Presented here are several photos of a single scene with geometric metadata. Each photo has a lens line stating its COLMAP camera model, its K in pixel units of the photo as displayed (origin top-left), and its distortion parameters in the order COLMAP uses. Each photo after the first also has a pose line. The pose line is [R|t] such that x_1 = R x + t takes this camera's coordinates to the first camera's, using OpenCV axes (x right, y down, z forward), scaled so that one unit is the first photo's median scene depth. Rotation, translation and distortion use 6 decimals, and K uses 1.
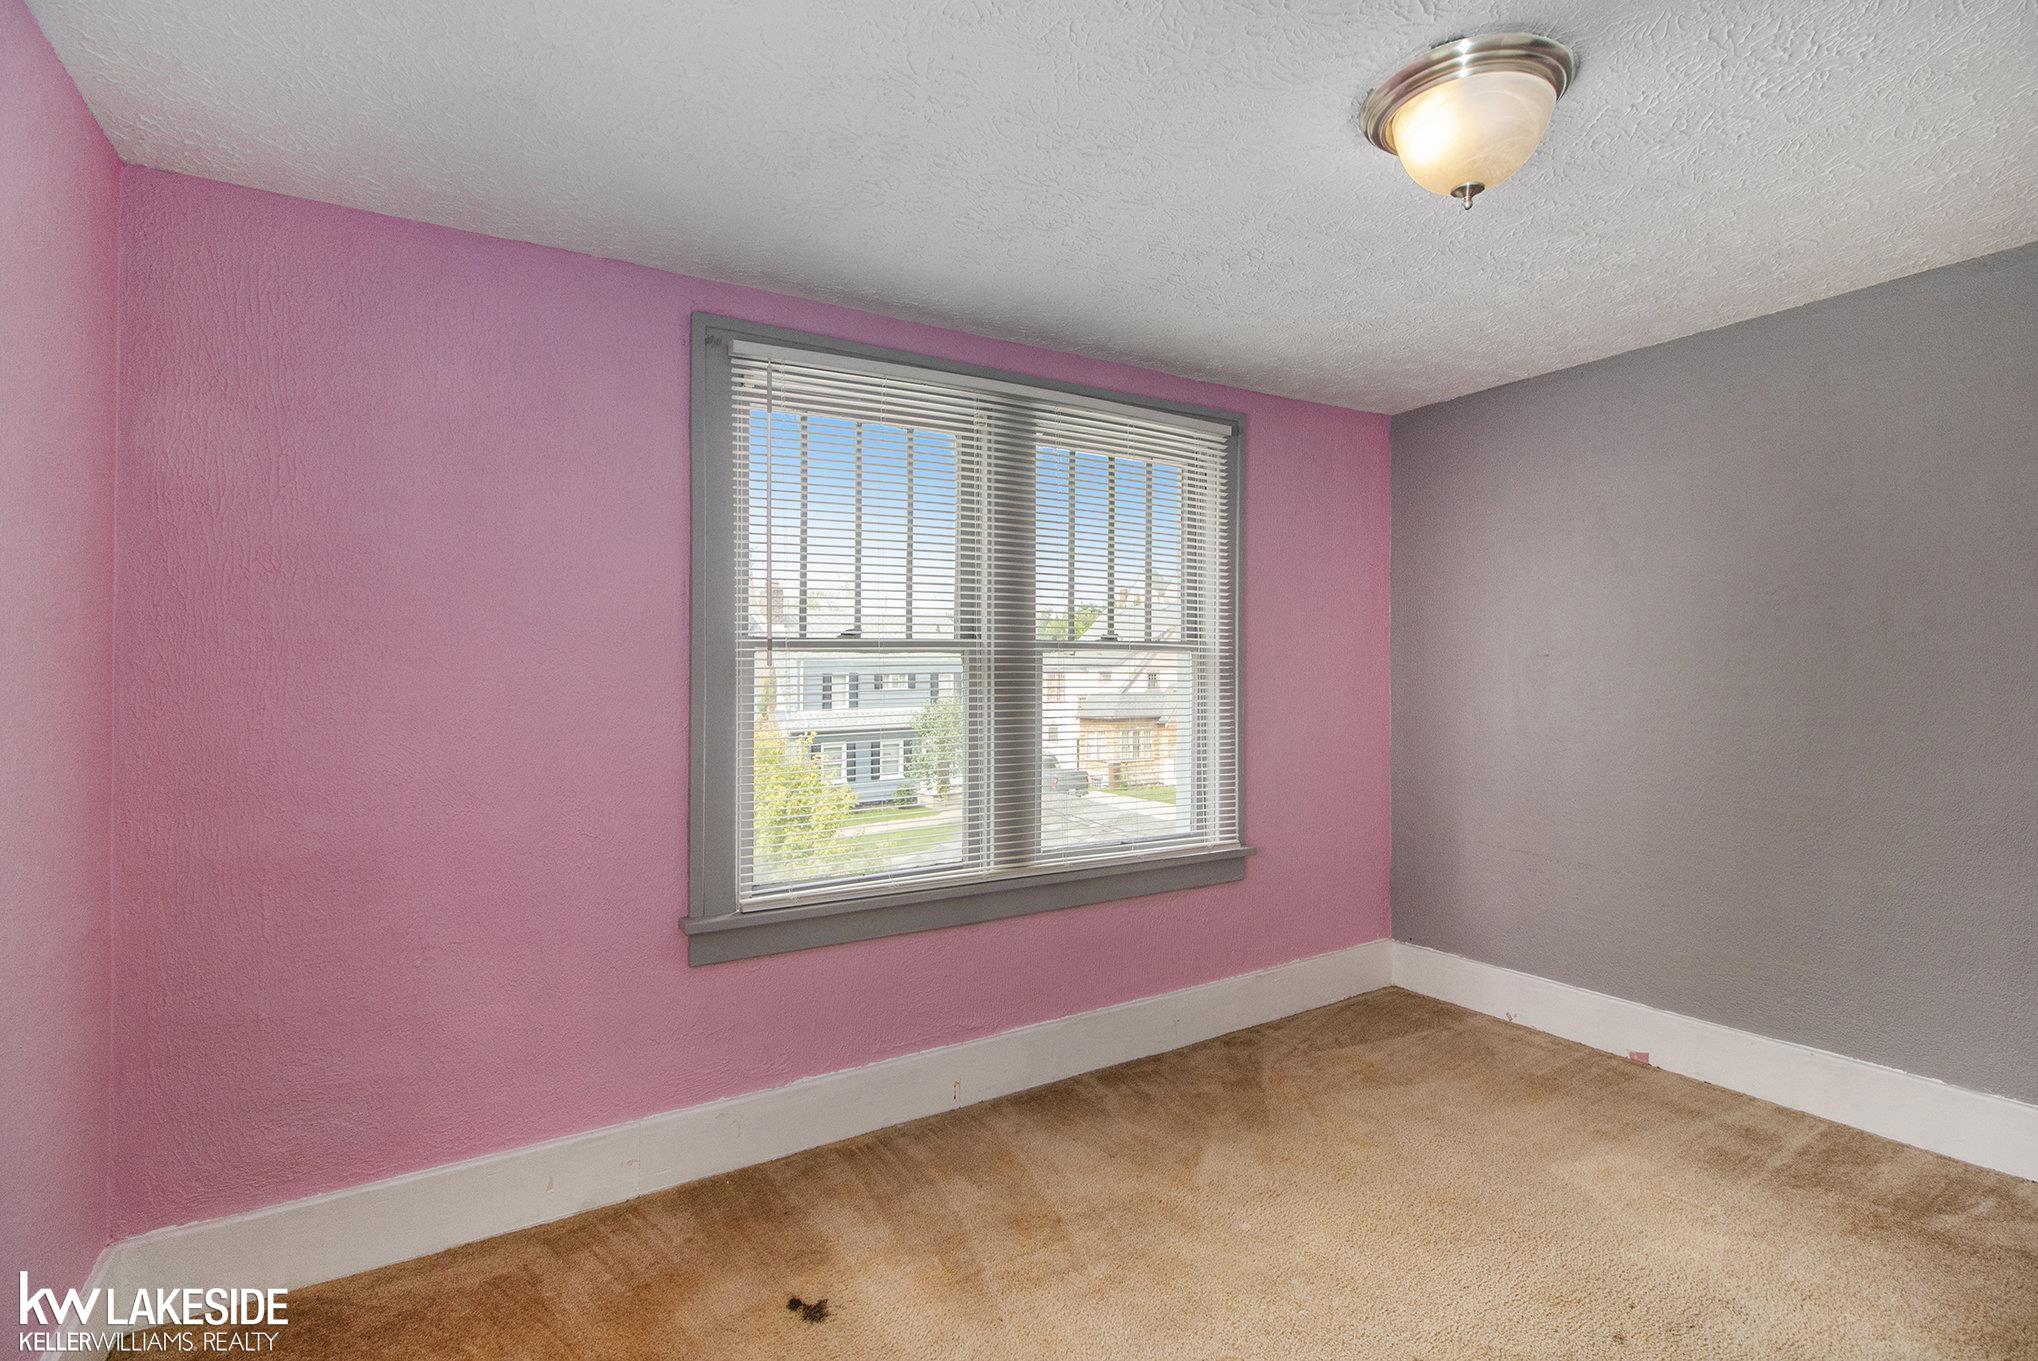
lens RADIAL K [[975.8, 0, 1021.0], [0, 975.8, 658.1], [0, 0, 1]] dist [-0.000269, -0.000109]
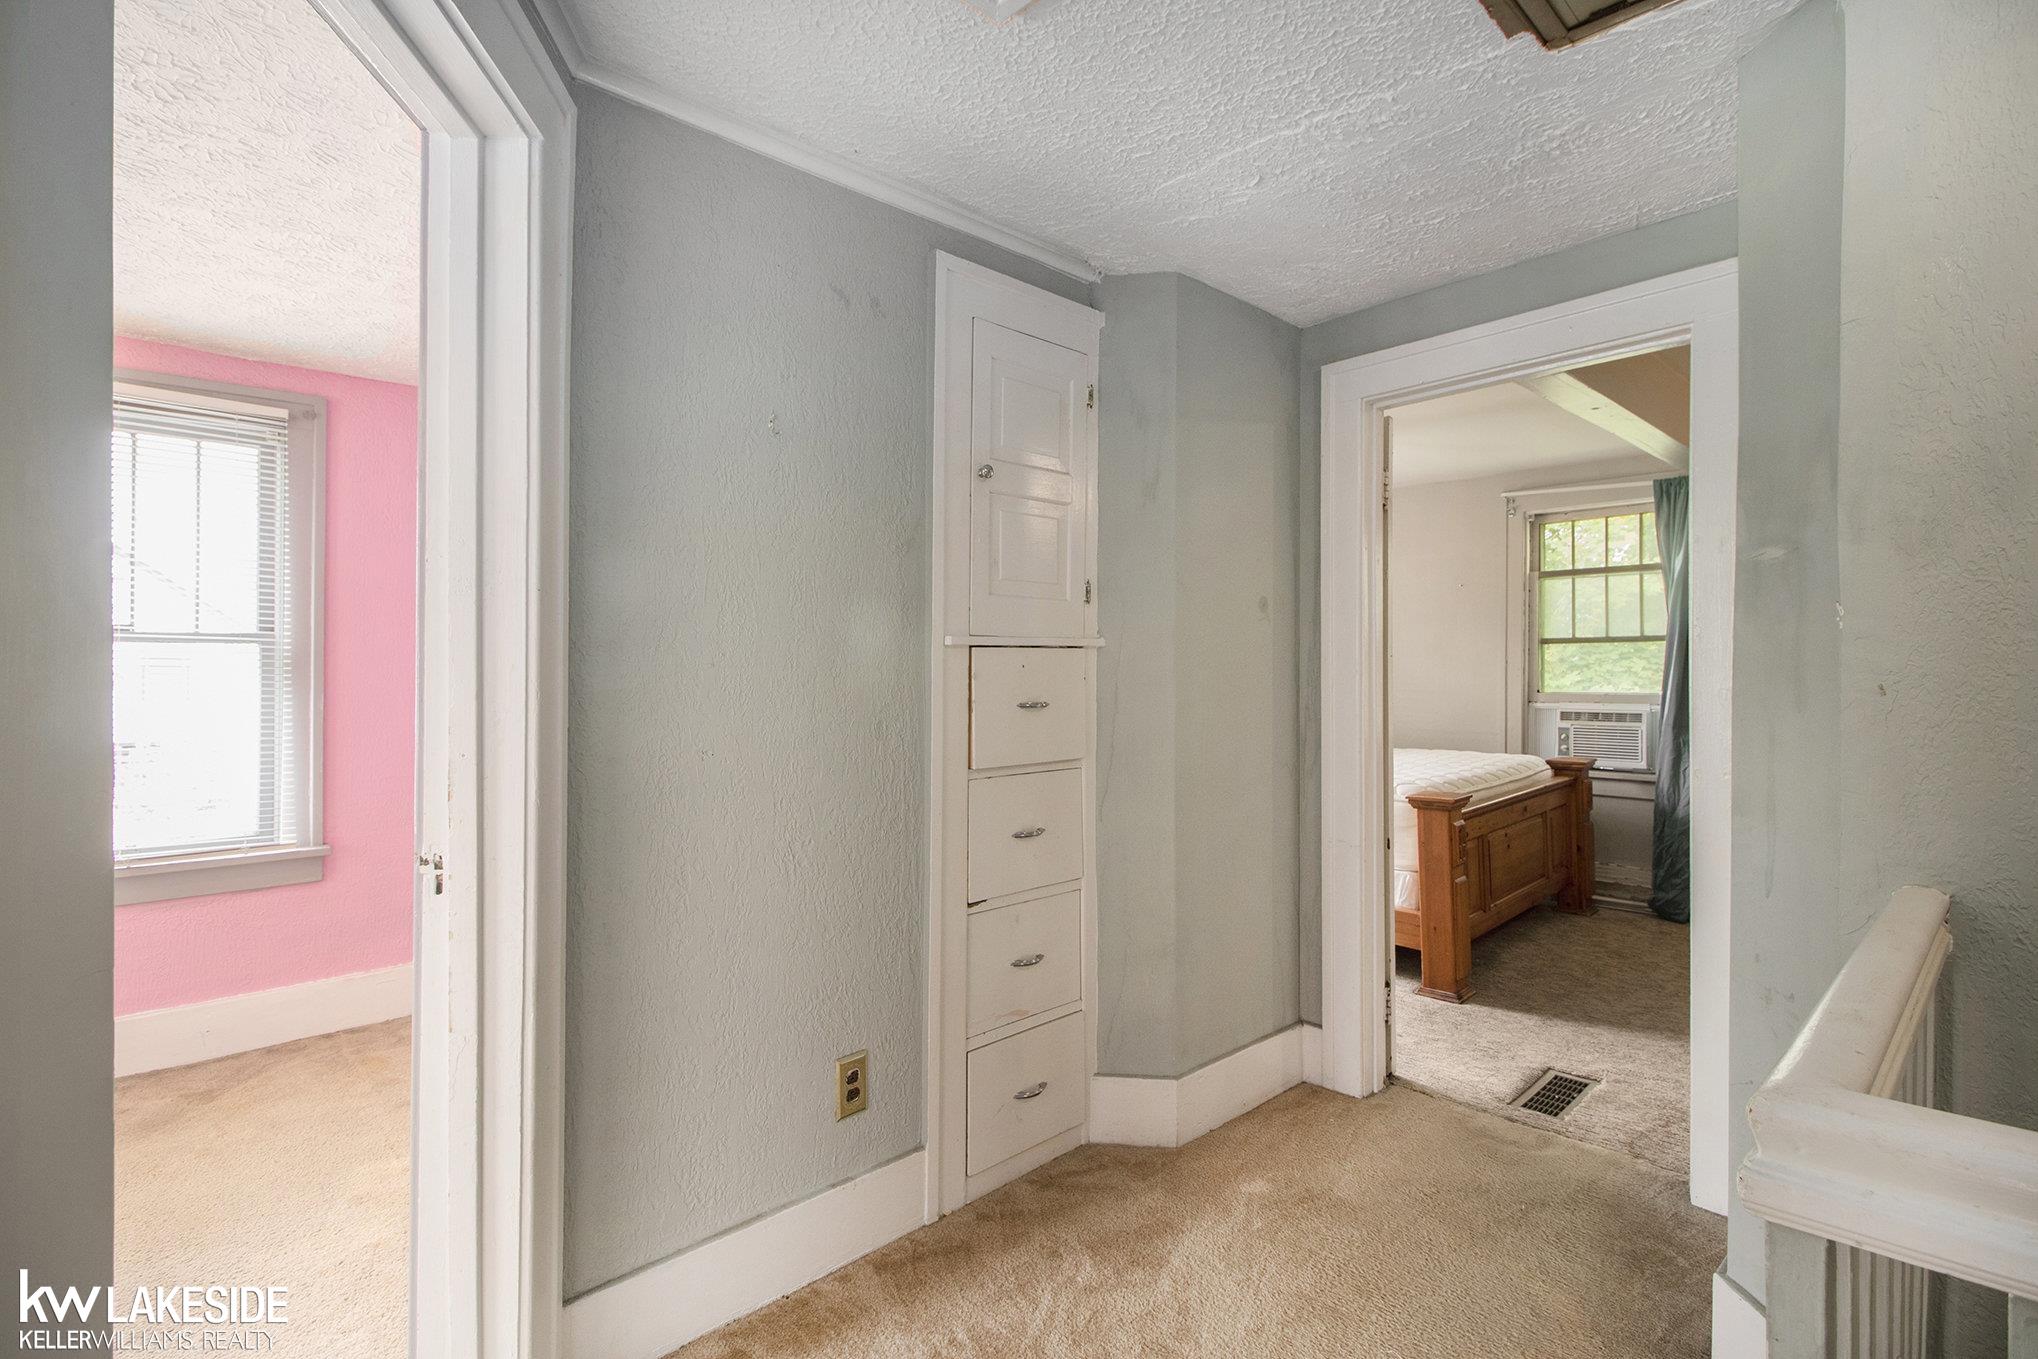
lens RADIAL K [[975.8, 0, 1021.0], [0, 975.8, 657.1], [0, 0, 1]] dist [-0.000269, -0.000109]
pose [[0.979973, 0.002311, 0.199119, 0.716170], [-0.002795, 0.999994, 0.002147, 0.001036], [-0.199113, -0.002661, 0.979973, -0.086645]]
